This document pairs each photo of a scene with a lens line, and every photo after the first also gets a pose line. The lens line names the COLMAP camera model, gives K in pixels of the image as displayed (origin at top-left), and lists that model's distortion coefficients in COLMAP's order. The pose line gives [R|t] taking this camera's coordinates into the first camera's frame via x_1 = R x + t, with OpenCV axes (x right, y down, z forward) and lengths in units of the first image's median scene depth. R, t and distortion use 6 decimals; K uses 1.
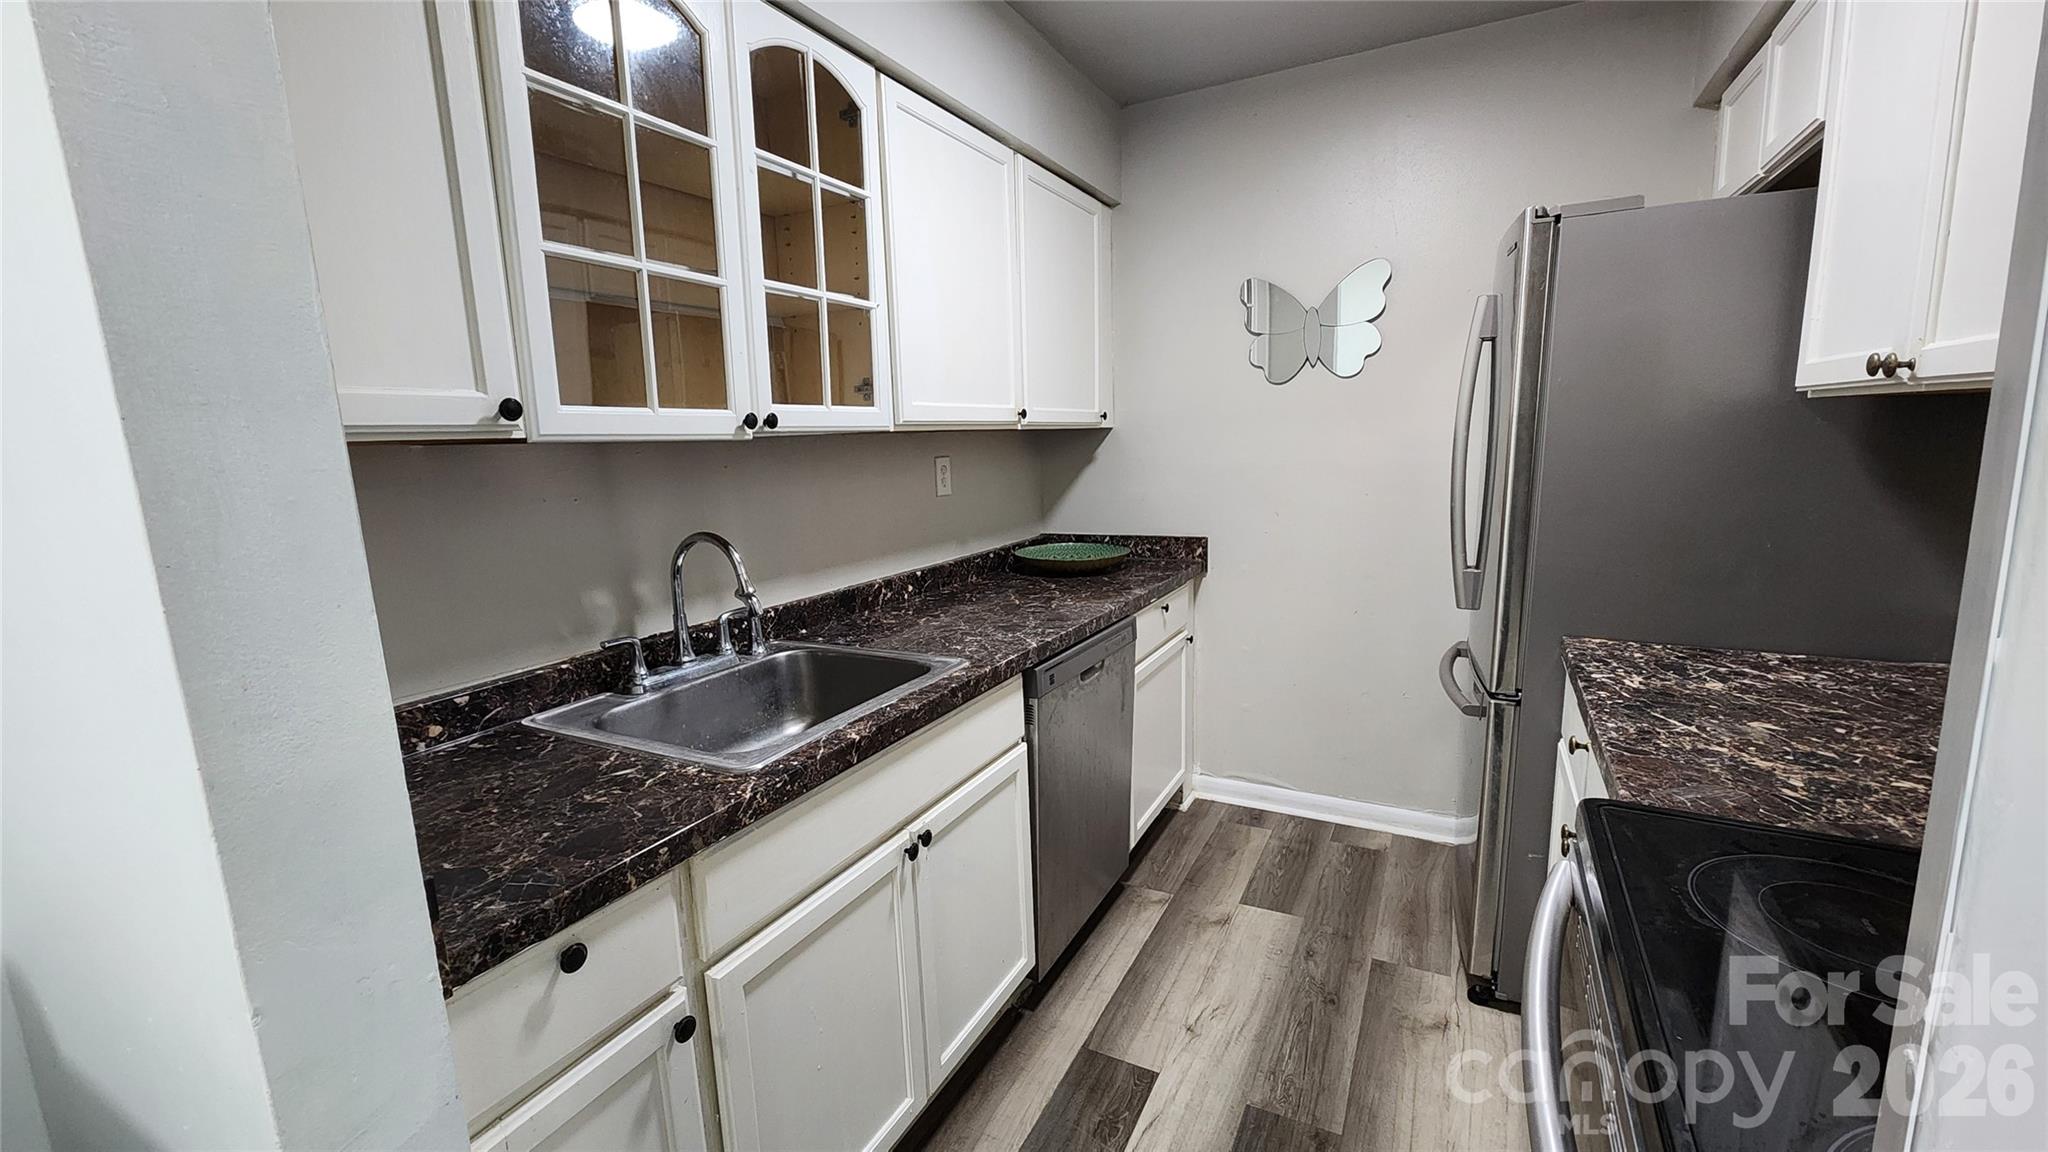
lens RADIAL K [[836.2, 0, 1014.5], [0, 836.2, 574.5], [0, 0, 1]] dist [0.002952, -0.000323]
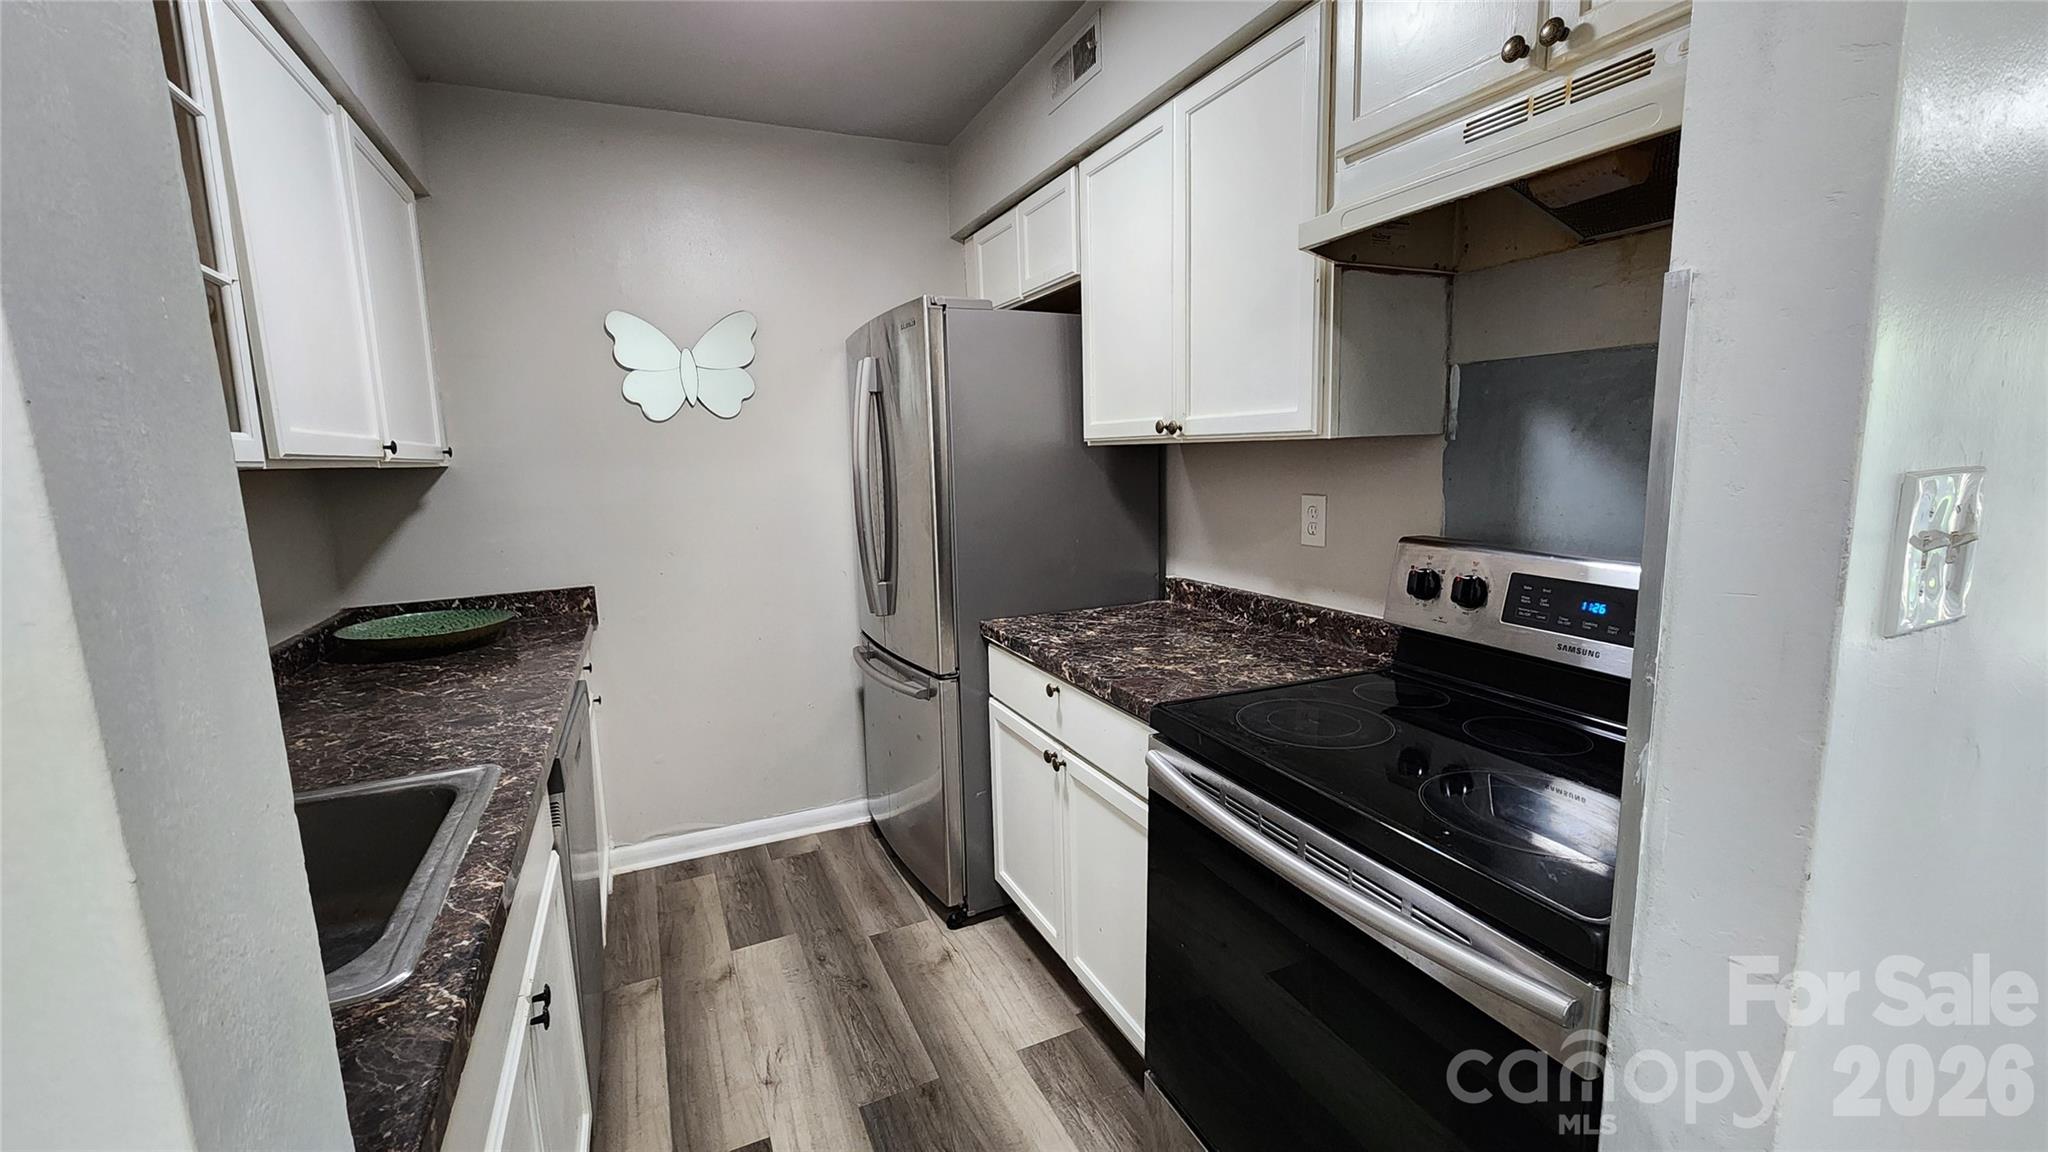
lens RADIAL K [[836.2, 0, 1016.8], [0, 836.2, 572.9], [0, 0, 1]] dist [0.002952, -0.000323]
pose [[0.607085, -0.099959, 0.788325, -0.282264], [0.140735, 0.989899, 0.017139, -0.013370], [-0.782075, 0.100540, 0.615021, 0.108005]]
